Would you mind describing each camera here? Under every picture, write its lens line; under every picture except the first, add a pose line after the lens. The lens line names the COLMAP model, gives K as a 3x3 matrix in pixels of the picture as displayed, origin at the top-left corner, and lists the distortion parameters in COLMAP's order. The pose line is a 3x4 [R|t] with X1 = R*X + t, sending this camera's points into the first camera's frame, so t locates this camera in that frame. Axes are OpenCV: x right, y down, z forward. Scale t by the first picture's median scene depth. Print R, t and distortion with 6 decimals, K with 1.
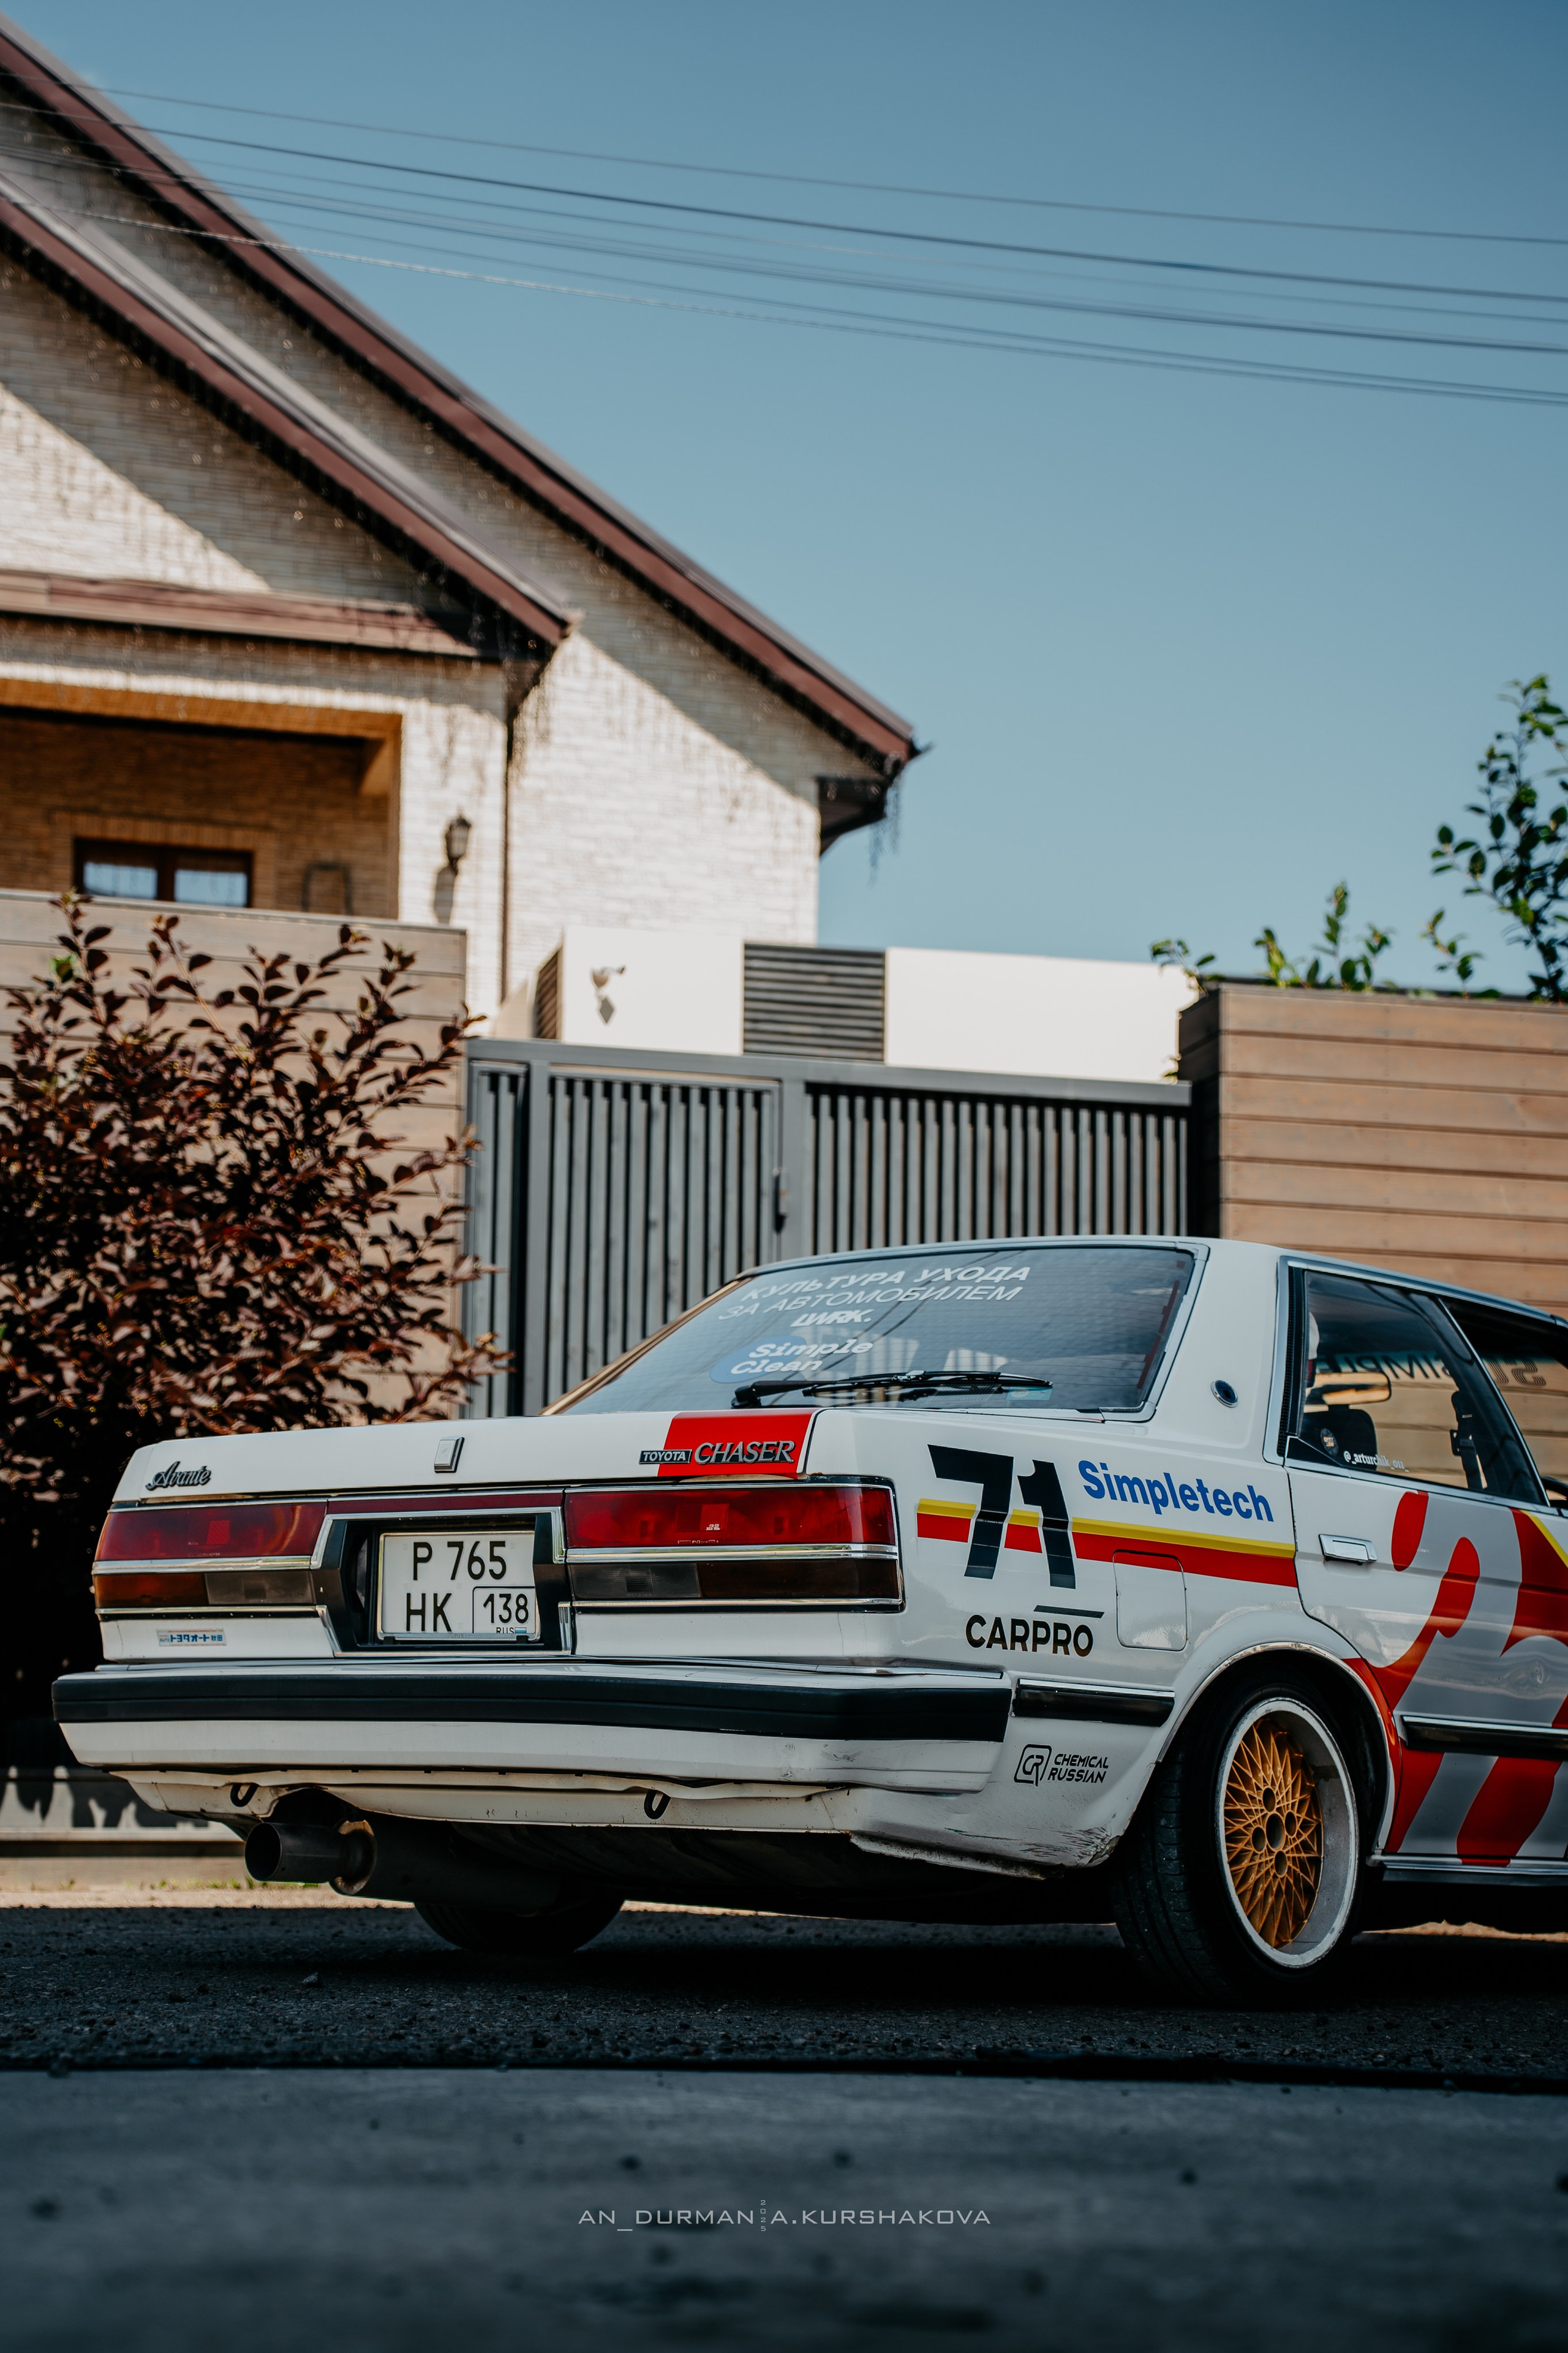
lens RADIAL K [[3964.1, 0, 736.0], [0, 3964.1, 1244.2], [0, 0, 1]] dist [0.374231, 0.000000]
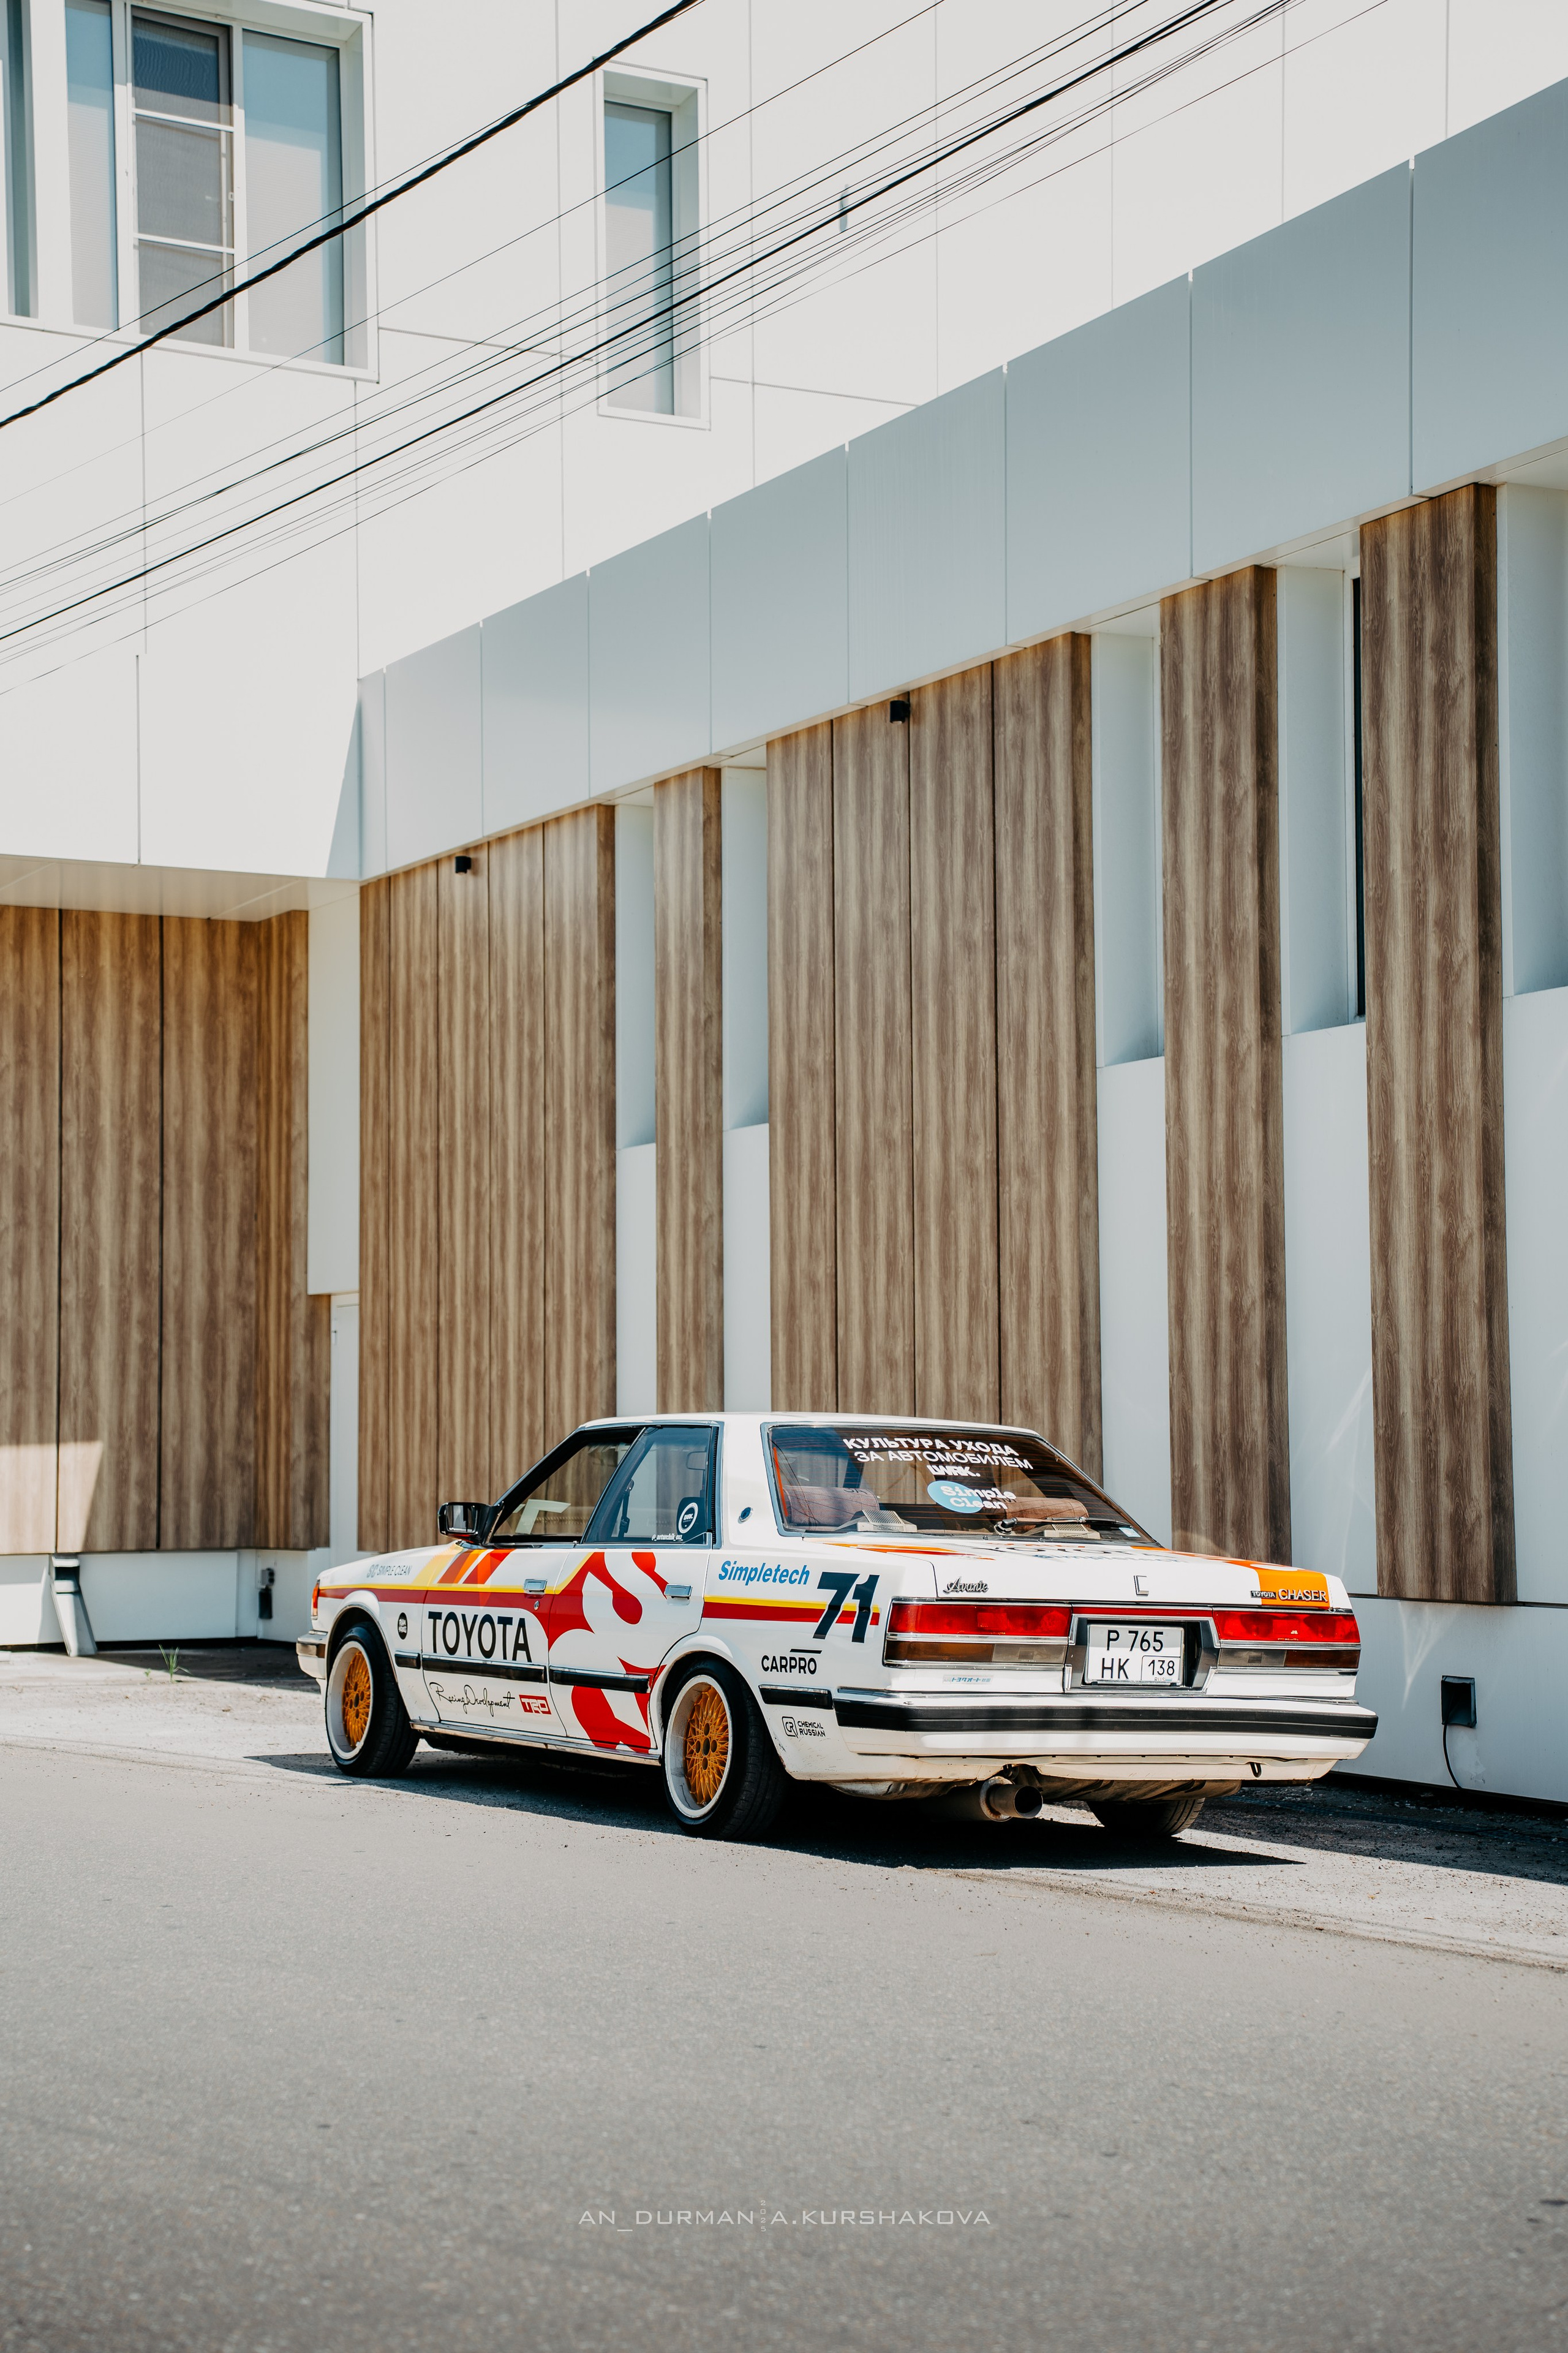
lens RADIAL K [[3592.7, 0, 788.4], [0, 3592.7, 1182.8], [0, 0, 1]] dist [0.300041, 0.000000]
pose [[0.381437, 0.070328, 0.921716, -0.790770], [-0.143187, 0.989562, -0.016249, -0.038161], [-0.913238, -0.125780, 0.387526, 0.237835]]
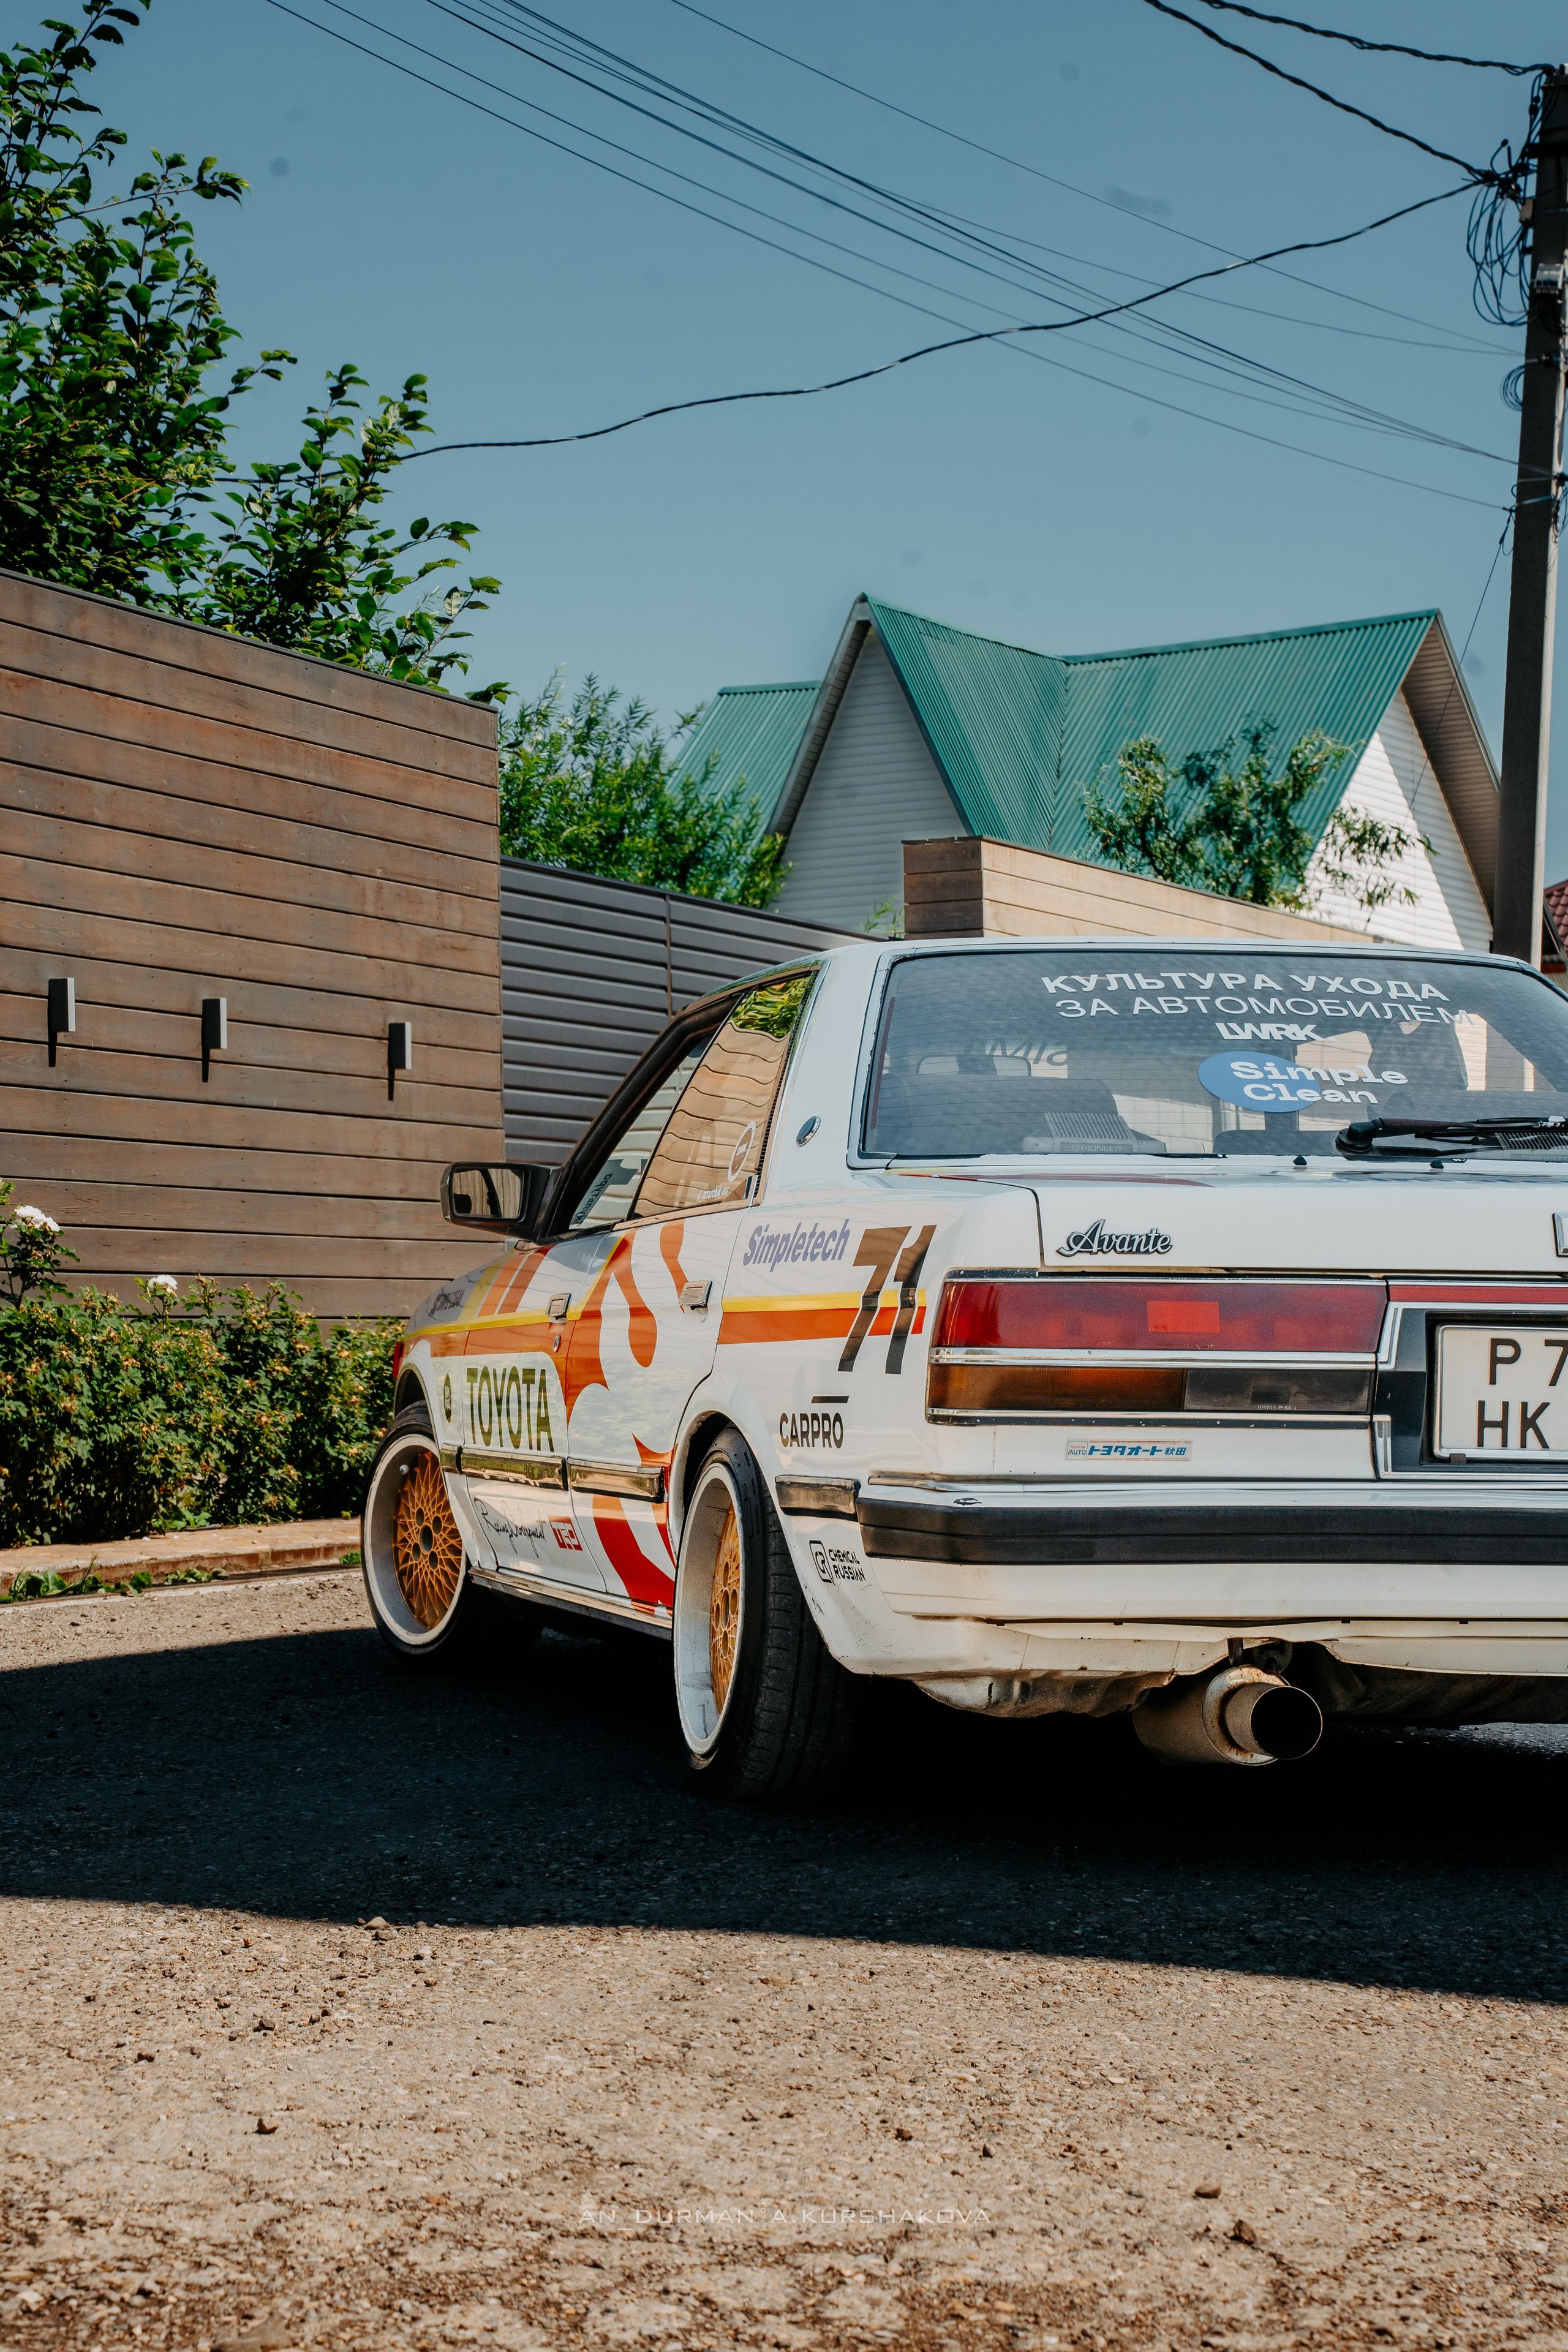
lens RADIAL K [[4535.4, 0, 680.6], [0, 4535.4, 1150.5], [0, 0, 1]] dist [0.444636, 0.000000]
pose [[0.629745, 0.009593, 0.776743, -0.423958], [-0.094012, 0.993515, 0.063950, -0.003436], [-0.771092, -0.113295, 0.626563, 0.253916]]
